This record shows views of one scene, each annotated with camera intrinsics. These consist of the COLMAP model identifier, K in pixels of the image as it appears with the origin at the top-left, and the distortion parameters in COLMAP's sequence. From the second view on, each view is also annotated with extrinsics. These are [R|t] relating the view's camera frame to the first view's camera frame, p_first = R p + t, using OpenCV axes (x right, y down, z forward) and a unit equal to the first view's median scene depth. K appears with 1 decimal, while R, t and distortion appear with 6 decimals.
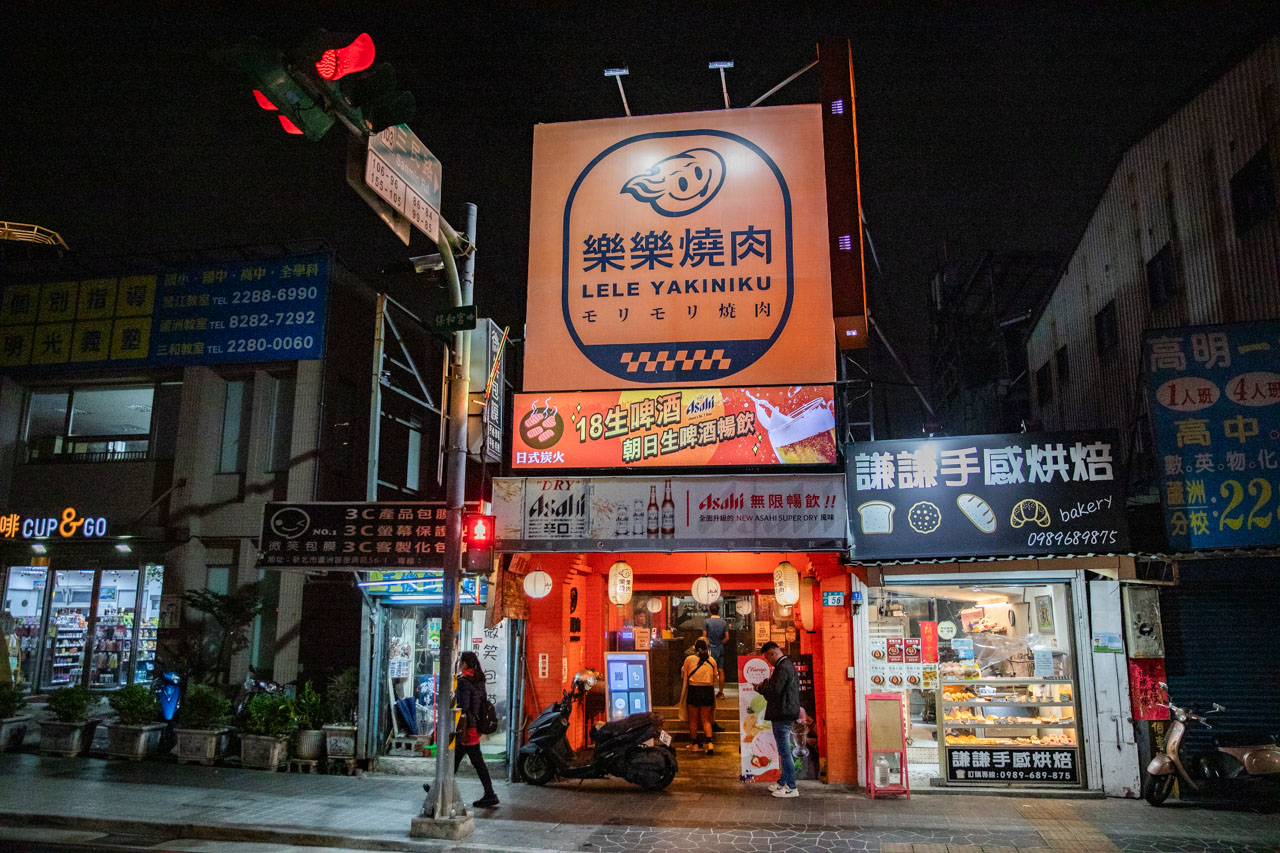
lens RADIAL K [[1018.1, 0, 639.2], [0, 1018.1, 425.8], [0, 0, 1]] dist [-0.000428, -0.000030]
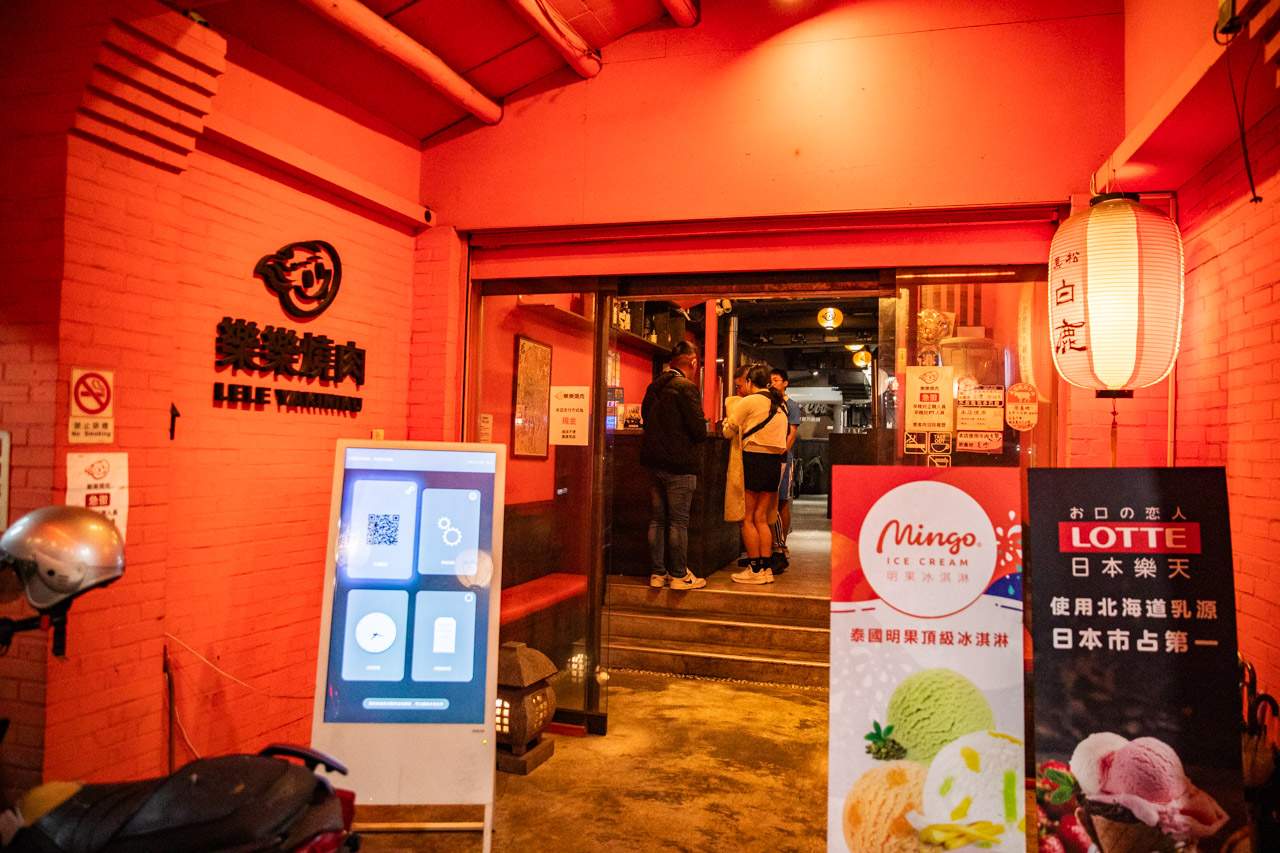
lens RADIAL K [[943.6, 0, 642.0], [0, 943.6, 424.4], [0, 0, 1]] dist [-0.003848, -0.000800]
pose [[0.990942, 0.023321, -0.132252, 0.080063], [0.000193, 0.984557, 0.175062, 0.176315], [0.134293, -0.173502, 0.975634, 0.775936]]
